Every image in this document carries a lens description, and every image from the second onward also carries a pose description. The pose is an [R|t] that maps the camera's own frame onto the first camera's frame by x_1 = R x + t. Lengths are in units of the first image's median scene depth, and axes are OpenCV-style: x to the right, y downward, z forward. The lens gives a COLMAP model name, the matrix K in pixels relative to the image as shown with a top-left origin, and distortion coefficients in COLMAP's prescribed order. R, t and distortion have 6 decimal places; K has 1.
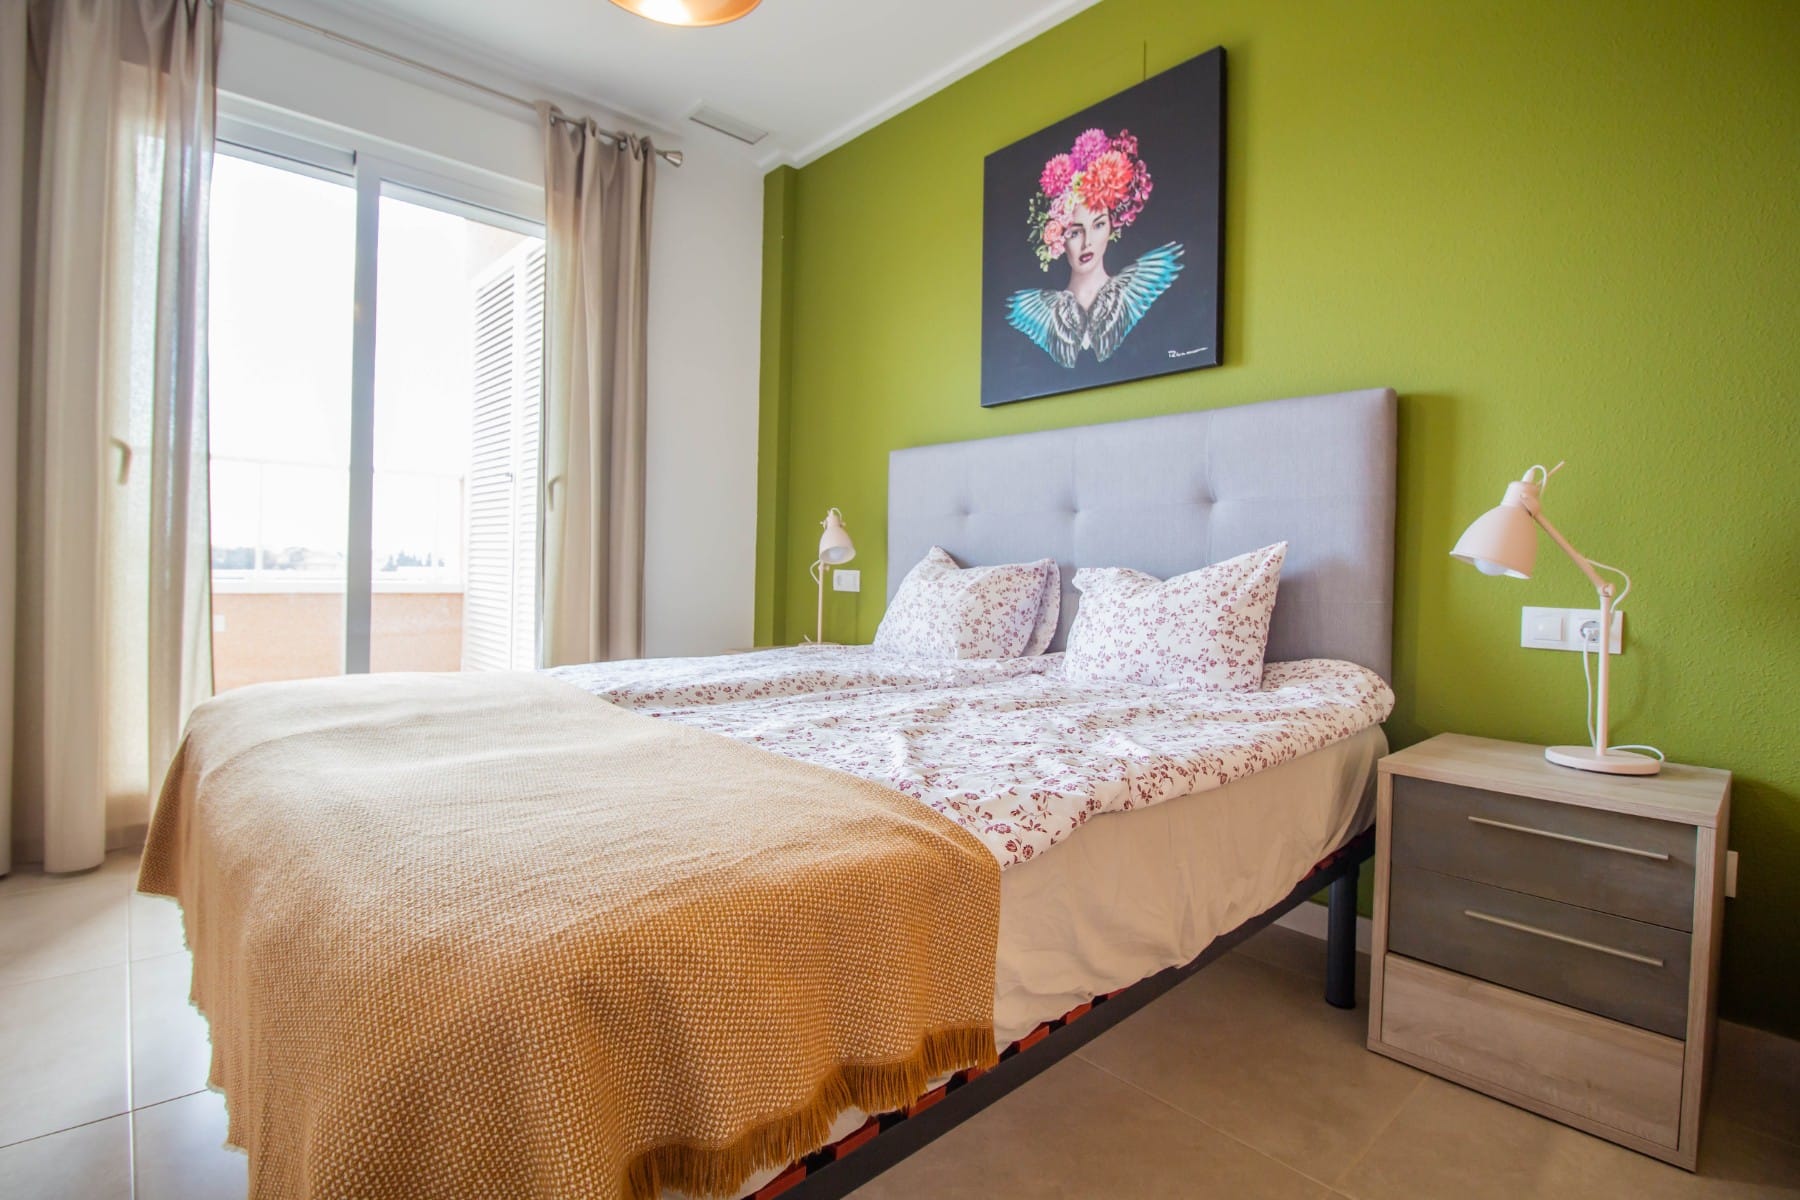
lens RADIAL K [[815.1, 0, 899.9], [0, 815.1, 565.1], [0, 0, 1]] dist [-0.000628, -0.012787]
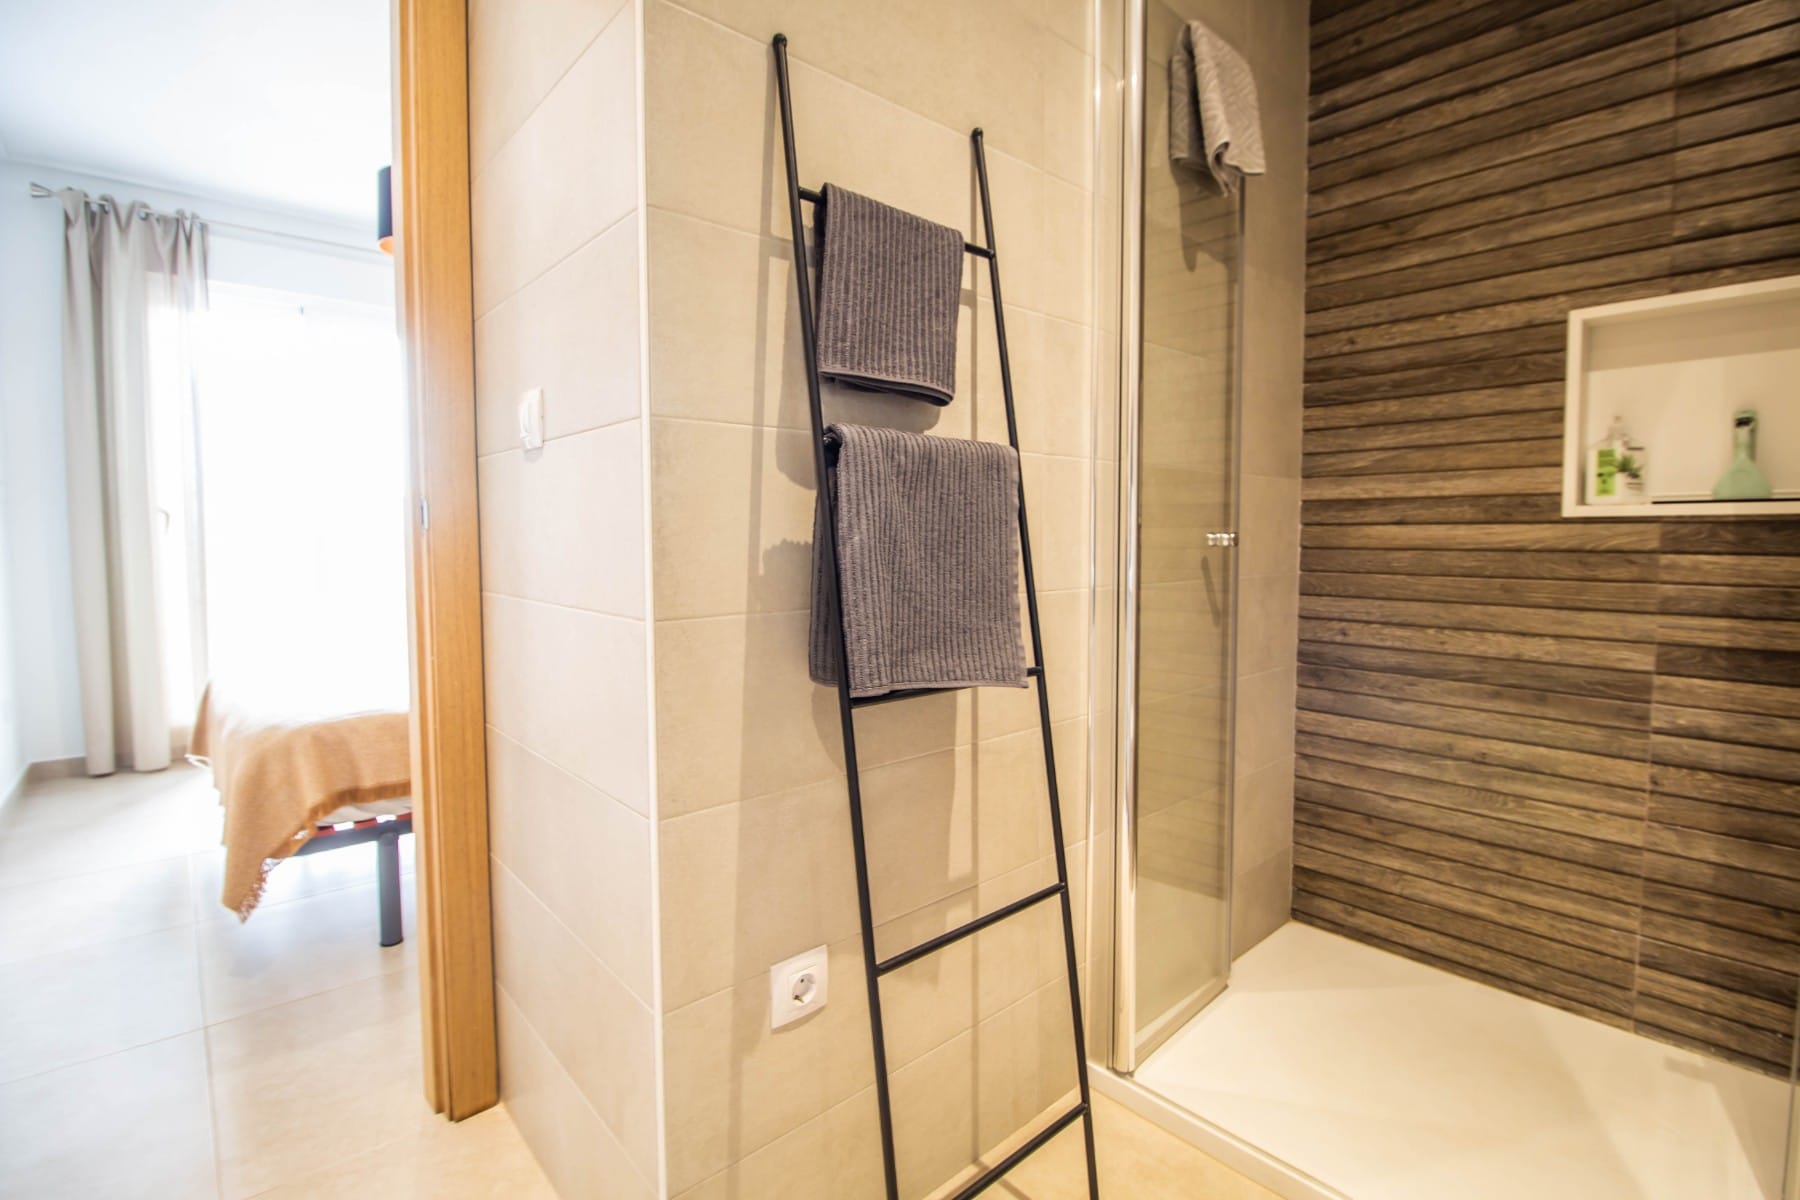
lens RADIAL K [[832.9, 0, 902.1], [0, 832.9, 581.2], [0, 0, 1]] dist [0.000905, -0.014501]
pose [[0.998925, -0.022935, -0.040291, 0.580560], [0.024646, 0.998792, 0.042502, -0.049829], [0.039267, -0.043449, 0.998284, -0.607479]]
